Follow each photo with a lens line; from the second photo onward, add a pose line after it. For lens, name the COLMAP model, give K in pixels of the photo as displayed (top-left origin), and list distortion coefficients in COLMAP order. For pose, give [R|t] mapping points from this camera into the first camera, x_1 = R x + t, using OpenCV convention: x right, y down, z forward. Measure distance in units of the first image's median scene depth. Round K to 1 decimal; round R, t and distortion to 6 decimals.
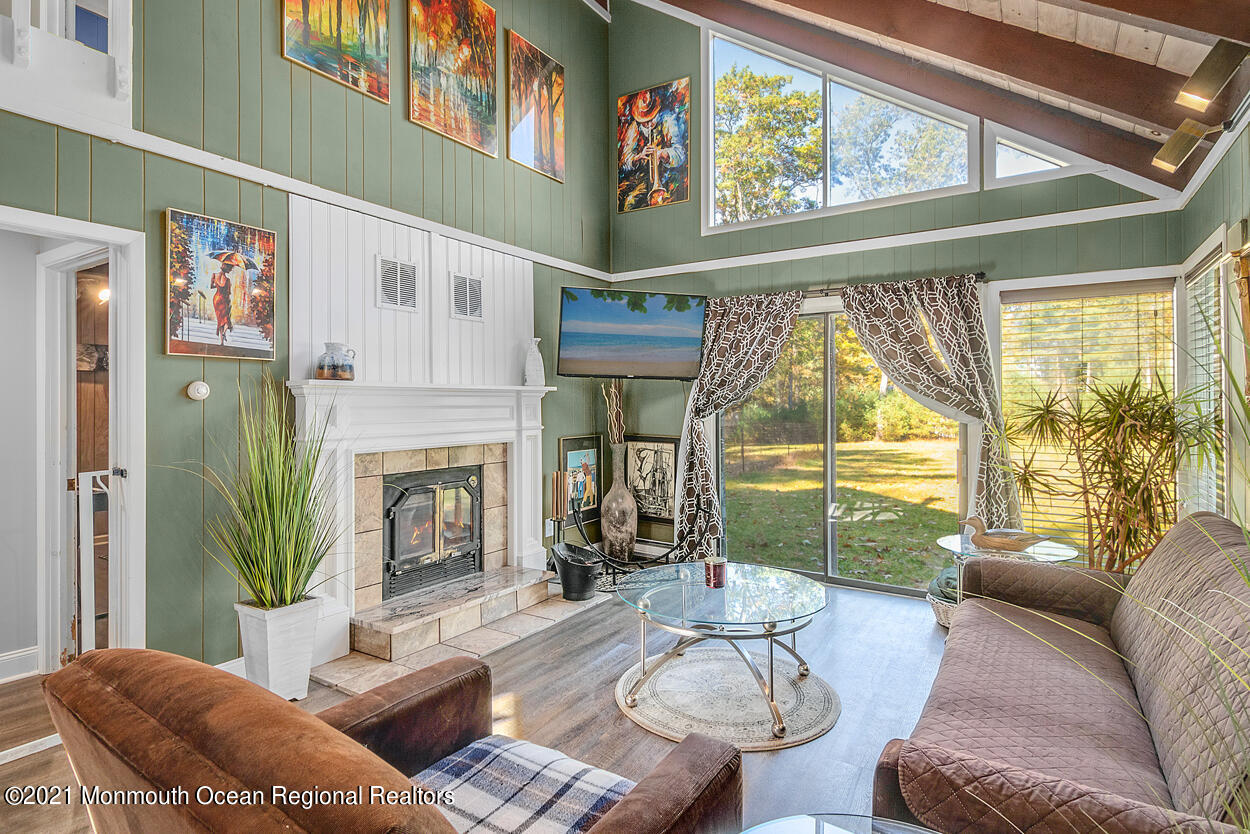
lens RADIAL K [[636.8, 0, 624.5], [0, 636.8, 403.5], [0, 0, 1]] dist [0.016018, -0.008914]
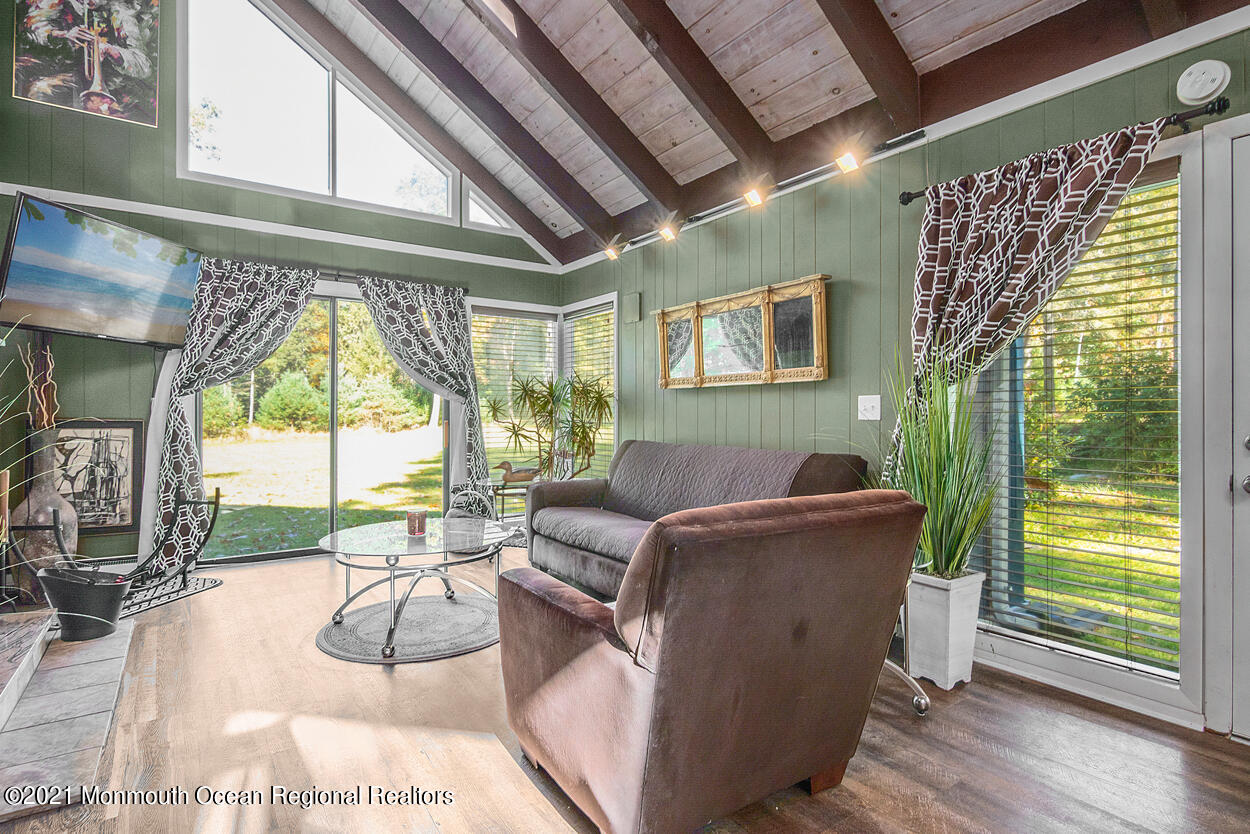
lens RADIAL K [[636.8, 0, 632.5], [0, 636.8, 415.0], [0, 0, 1]] dist [0.016018, -0.008914]
pose [[0.376789, -0.005095, 0.926285, -0.464106], [-0.004309, 0.999964, 0.007253, 0.041719], [-0.926289, -0.006725, 0.376754, 0.141332]]
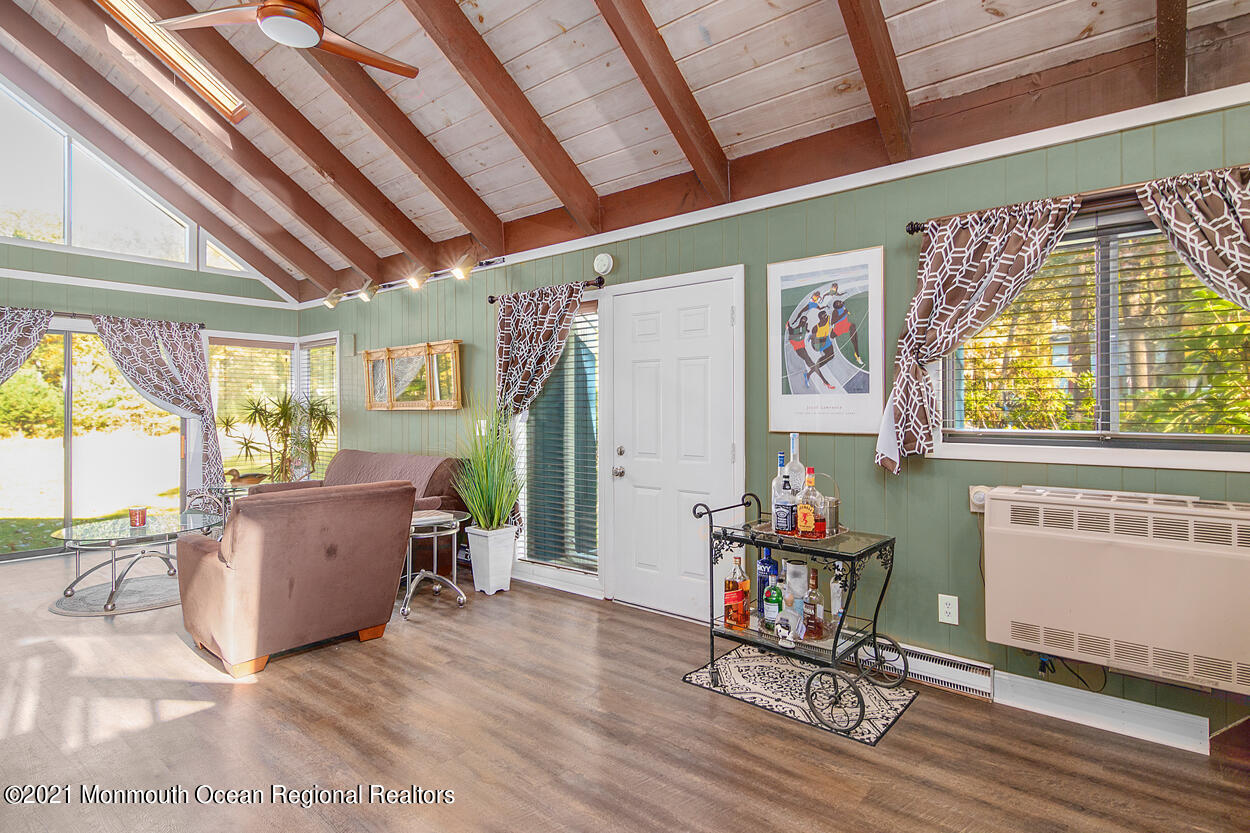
lens RADIAL K [[636.8, 0, 626.9], [0, 636.8, 407.5], [0, 0, 1]] dist [0.016018, -0.008914]
pose [[0.116890, 0.000360, 0.993145, -0.761528], [-0.000791, 1.000000, -0.000270, 0.003377], [-0.993145, -0.000754, 0.116891, -0.203298]]
